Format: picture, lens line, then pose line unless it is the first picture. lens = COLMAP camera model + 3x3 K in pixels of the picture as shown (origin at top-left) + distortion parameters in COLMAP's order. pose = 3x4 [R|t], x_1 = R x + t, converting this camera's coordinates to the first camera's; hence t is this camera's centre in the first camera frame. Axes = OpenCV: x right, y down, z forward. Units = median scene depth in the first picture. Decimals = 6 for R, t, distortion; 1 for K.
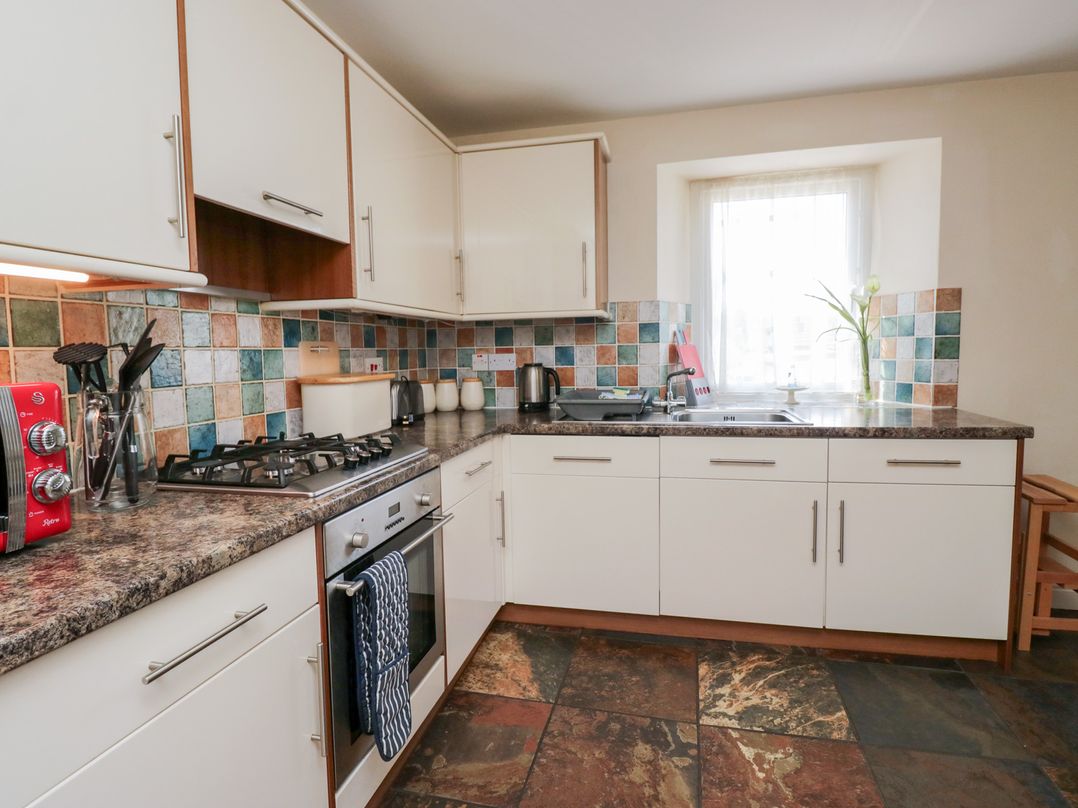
lens RADIAL K [[582.7, 0, 538.5], [0, 582.7, 398.9], [0, 0, 1]] dist [-0.000023, -0.013183]
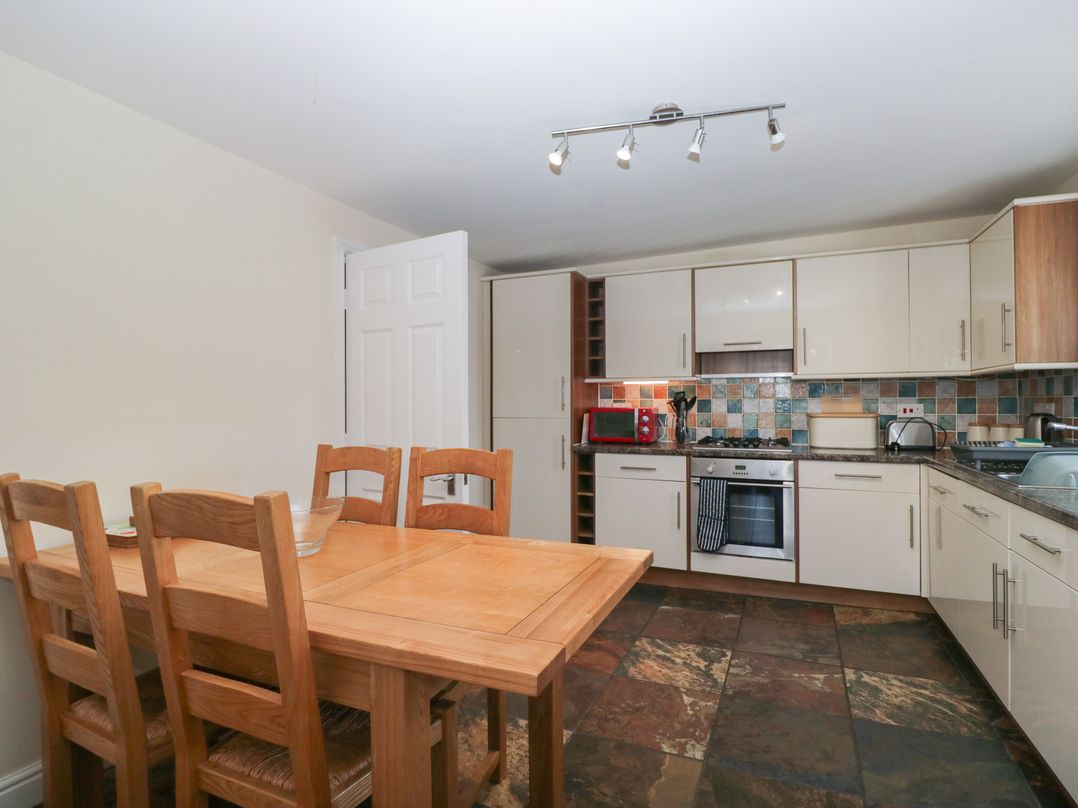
lens RADIAL K [[569.5, 0, 540.3], [0, 569.5, 396.0], [0, 0, 1]] dist [-0.004124, -0.003071]
pose [[-0.177289, 0.010151, -0.984107, 1.760201], [-0.073345, 0.997030, 0.023497, -0.077688], [0.981422, 0.076345, -0.176018, 0.469475]]
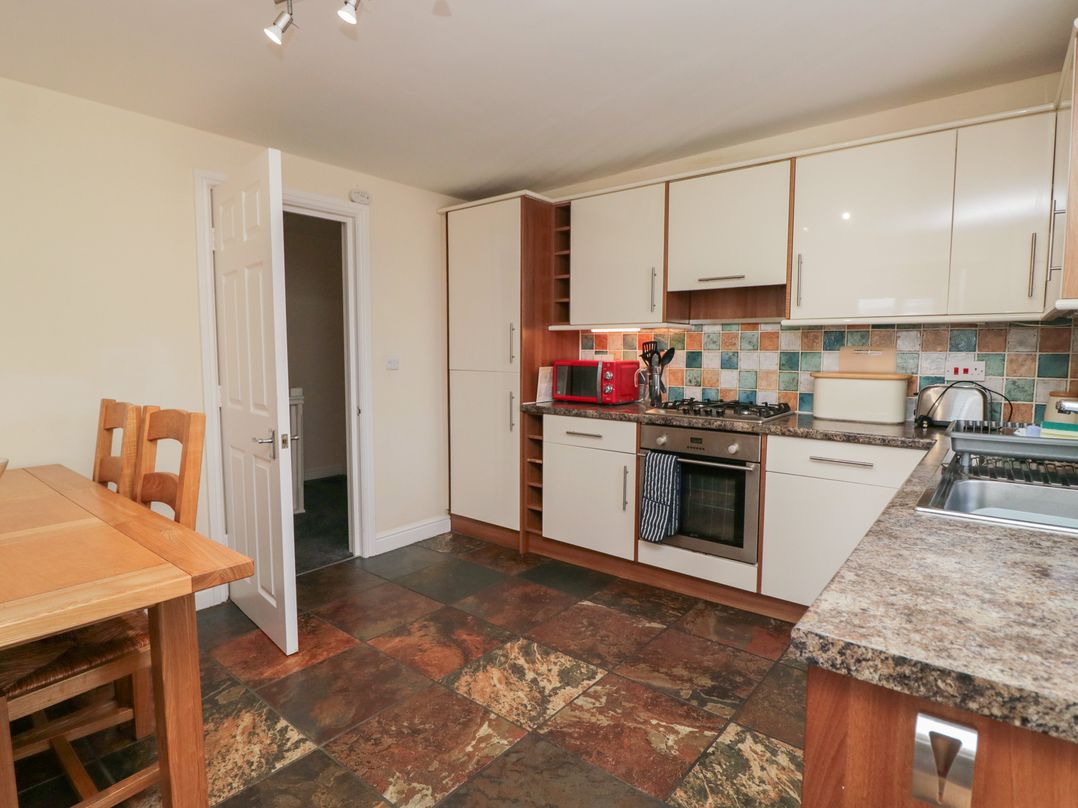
lens RADIAL K [[582.7, 0, 538.5], [0, 582.7, 398.9], [0, 0, 1]] dist [-0.000023, -0.013183]
pose [[-0.435917, 0.093162, -0.895152, 1.299558], [-0.069762, 0.988137, 0.136812, -0.127382], [0.897279, 0.122087, -0.424247, 1.061735]]
